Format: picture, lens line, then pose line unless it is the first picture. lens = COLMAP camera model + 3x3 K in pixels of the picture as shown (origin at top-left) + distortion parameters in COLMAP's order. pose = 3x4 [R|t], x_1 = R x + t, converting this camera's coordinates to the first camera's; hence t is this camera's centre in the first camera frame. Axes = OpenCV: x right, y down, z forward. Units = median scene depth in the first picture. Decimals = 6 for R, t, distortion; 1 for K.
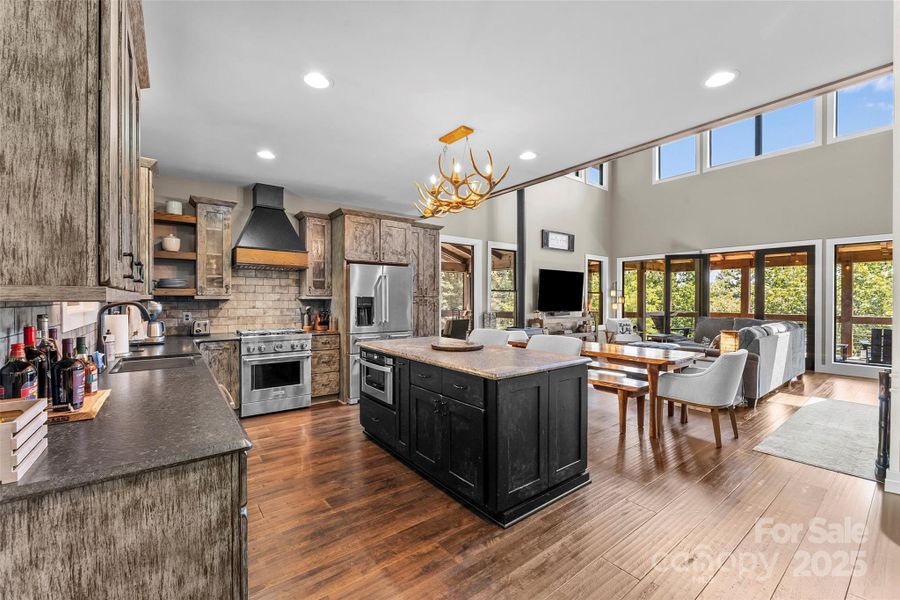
lens RADIAL K [[366.9, 0, 448.8], [0, 366.9, 302.1], [0, 0, 1]] dist [0.000379, 0.000006]
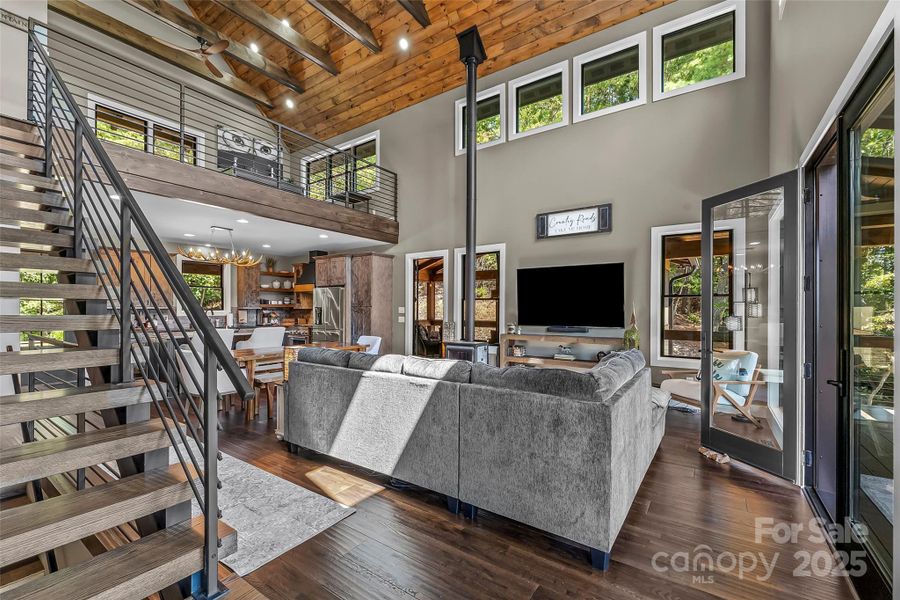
lens RADIAL K [[383.2, 0, 447.5], [0, 383.2, 308.0], [0, 0, 1]] dist [-0.000744, 0.000080]
pose [[0.315305, -0.000579, -0.948990, 0.918025], [-0.005185, 0.999984, -0.002333, -0.005745], [0.948976, 0.005657, 0.315297, 0.573506]]
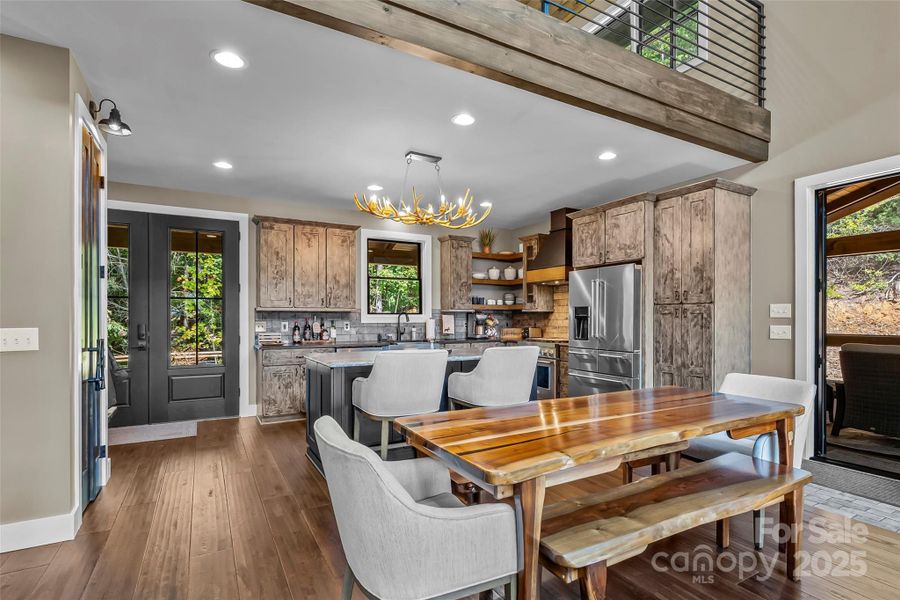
lens RADIAL K [[439.5, 0, 442.4], [0, 439.5, 316.9], [0, 0, 1]] dist [0.000767, 0.000033]
pose [[-0.145120, 0.000505, -0.989414, 0.496098], [-0.001479, 0.999999, 0.000727, 0.005203], [0.989413, 0.001569, -0.145119, 0.471160]]
